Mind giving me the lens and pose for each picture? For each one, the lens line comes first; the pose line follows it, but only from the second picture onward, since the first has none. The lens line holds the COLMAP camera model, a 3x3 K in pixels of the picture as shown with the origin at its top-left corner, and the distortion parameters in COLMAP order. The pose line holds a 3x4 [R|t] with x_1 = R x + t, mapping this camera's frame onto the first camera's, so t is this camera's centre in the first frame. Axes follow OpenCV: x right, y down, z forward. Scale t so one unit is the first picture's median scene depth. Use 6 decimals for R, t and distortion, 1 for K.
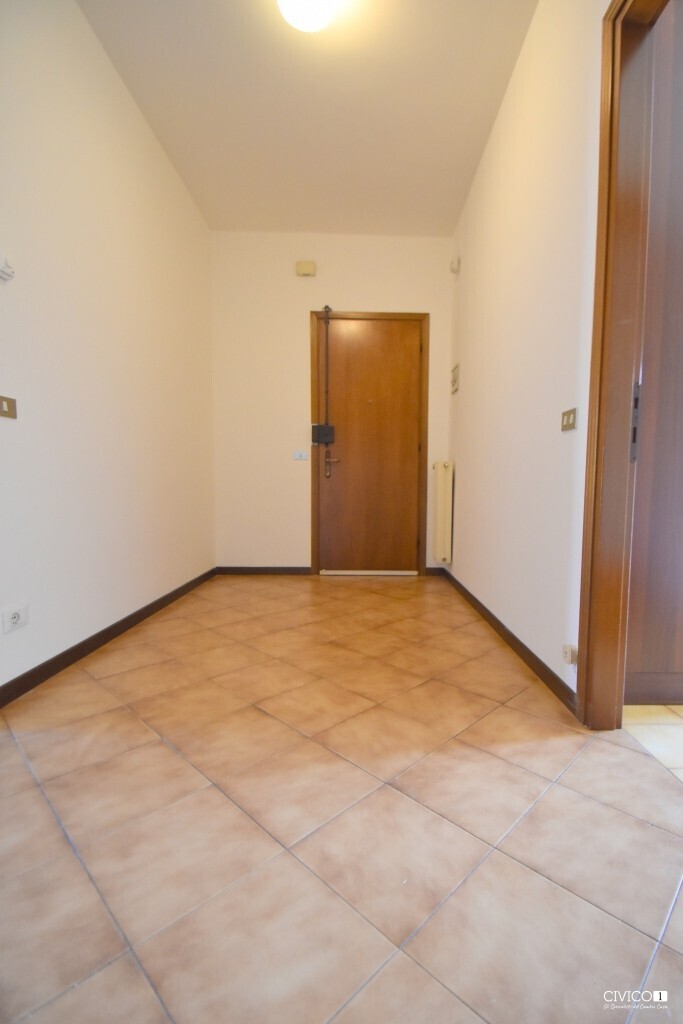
lens RADIAL K [[471.1, 0, 341.6], [0, 471.1, 515.9], [0, 0, 1]] dist [0.006322, -0.002712]
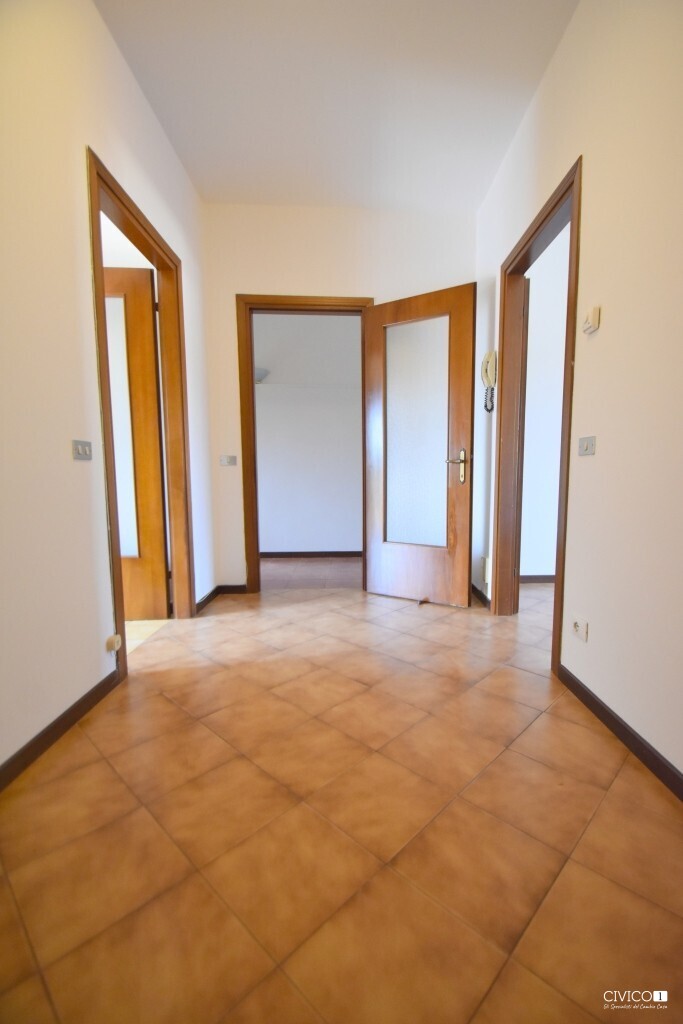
lens RADIAL K [[471.1, 0, 345.6], [0, 471.1, 516.3], [0, 0, 1]] dist [0.006322, -0.002712]
pose [[-0.999636, -0.011647, -0.024325, -0.083844], [-0.015167, 0.988579, 0.149939, -0.218094], [0.022301, 0.150254, -0.988396, 2.069063]]
